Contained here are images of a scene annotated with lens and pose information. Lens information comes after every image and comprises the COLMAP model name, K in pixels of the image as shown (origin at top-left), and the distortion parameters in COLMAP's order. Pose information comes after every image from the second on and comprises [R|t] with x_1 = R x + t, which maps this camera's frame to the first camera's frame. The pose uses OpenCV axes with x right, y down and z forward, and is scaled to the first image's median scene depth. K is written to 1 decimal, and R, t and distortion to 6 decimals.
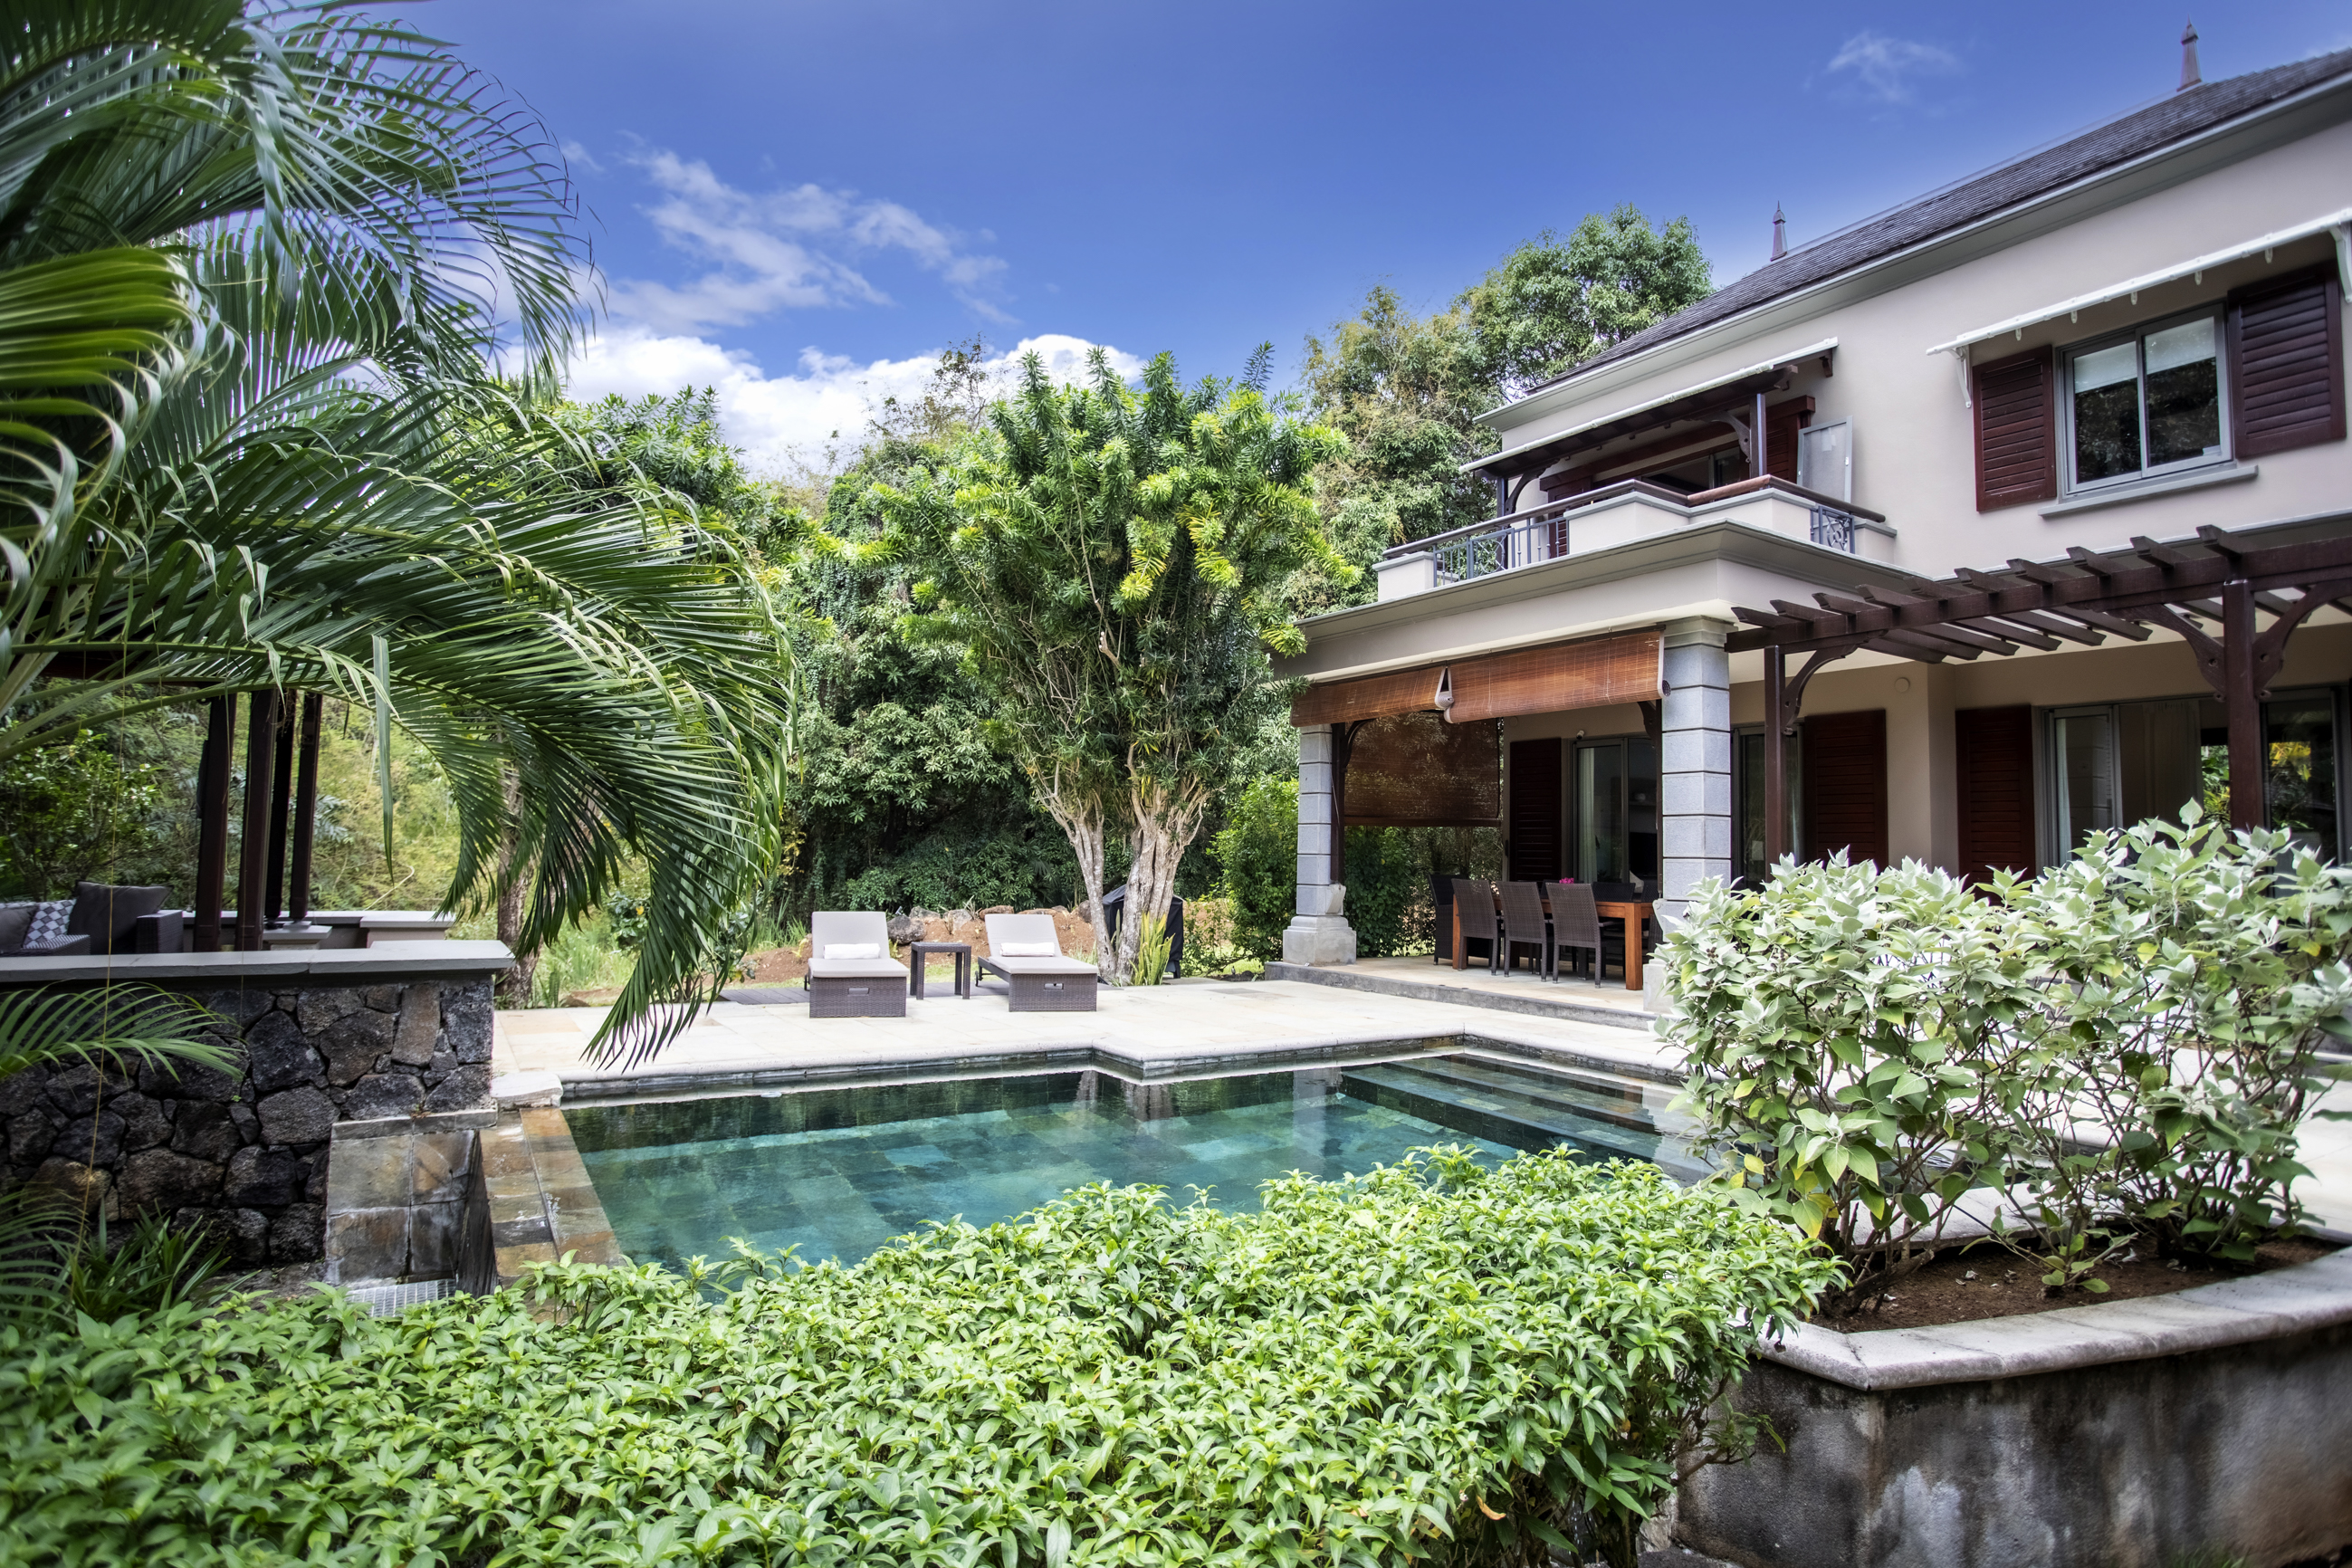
lens RADIAL K [[1197.3, 0, 1163.0], [0, 1197.3, 769.7], [0, 0, 1]] dist [-0.082617, 0.043532]
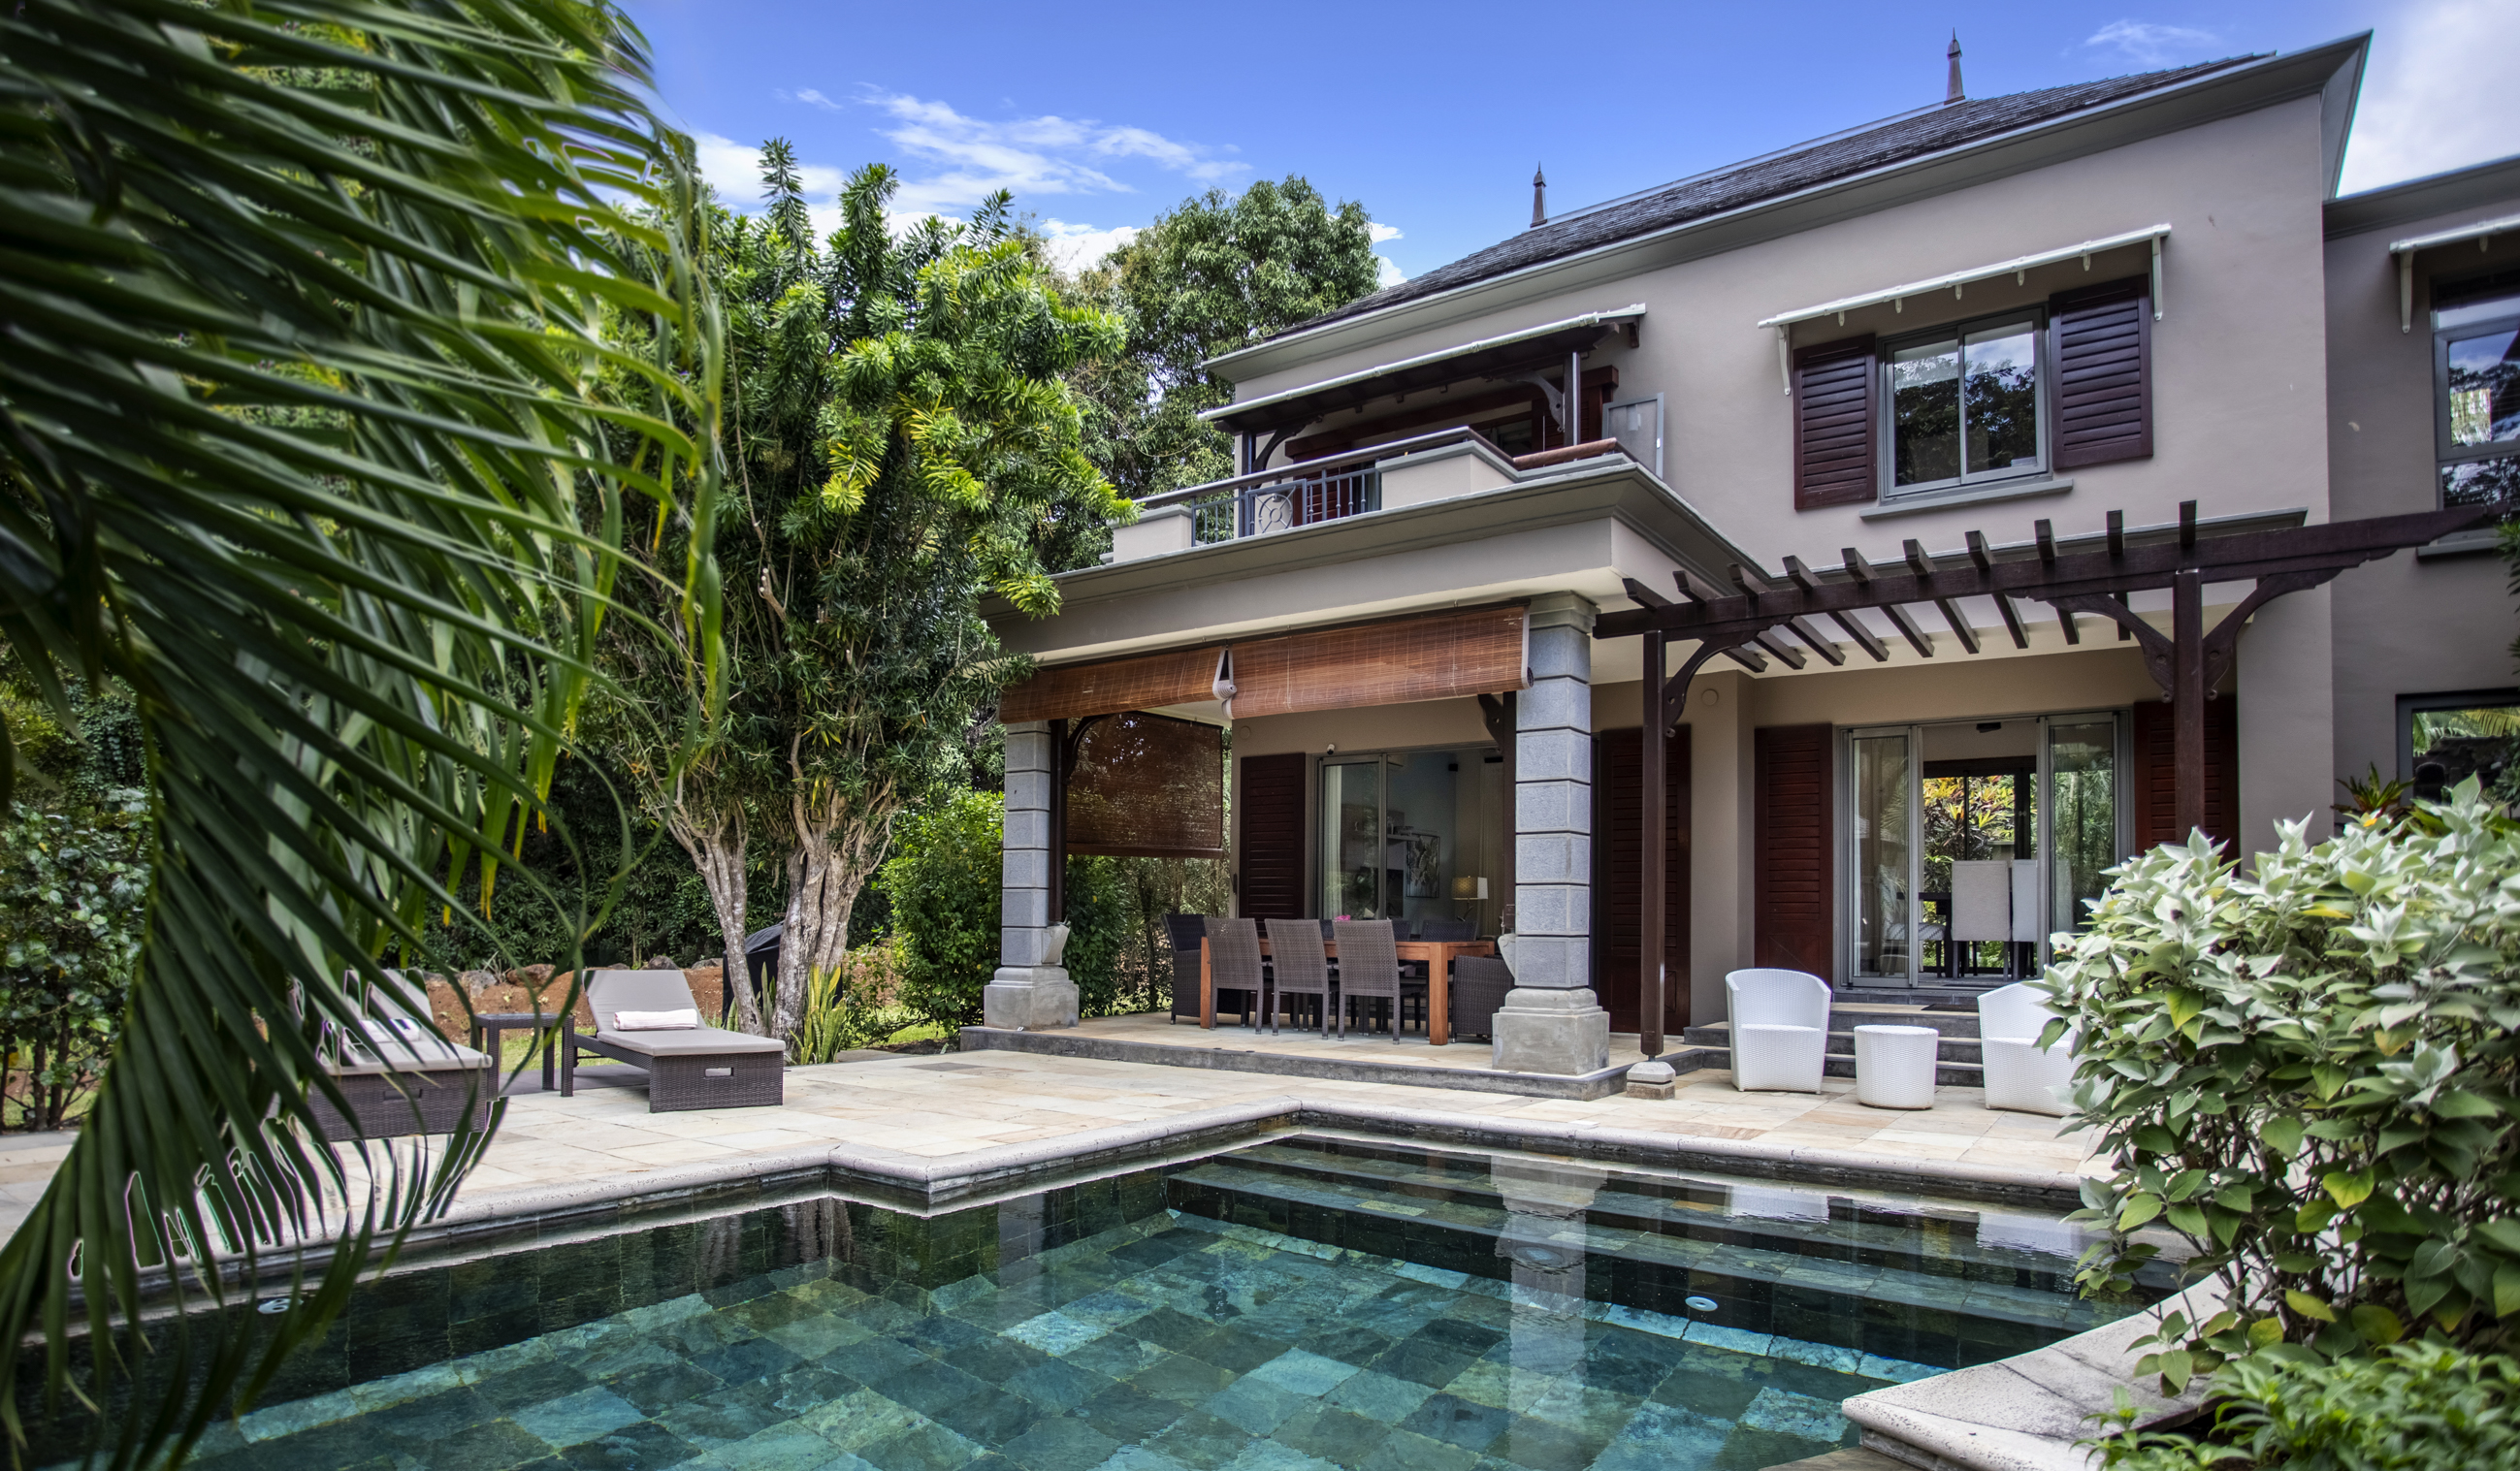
lens RADIAL K [[1329.3, 0, 1220.5], [0, 1329.3, 870.6], [0, 0, 1]] dist [-0.027014, 0.000217]
pose [[0.932243, 0.004366, 0.361807, -0.083919], [-0.021079, 0.998884, 0.042258, 0.024235], [-0.361218, -0.047021, 0.931295, 0.173918]]
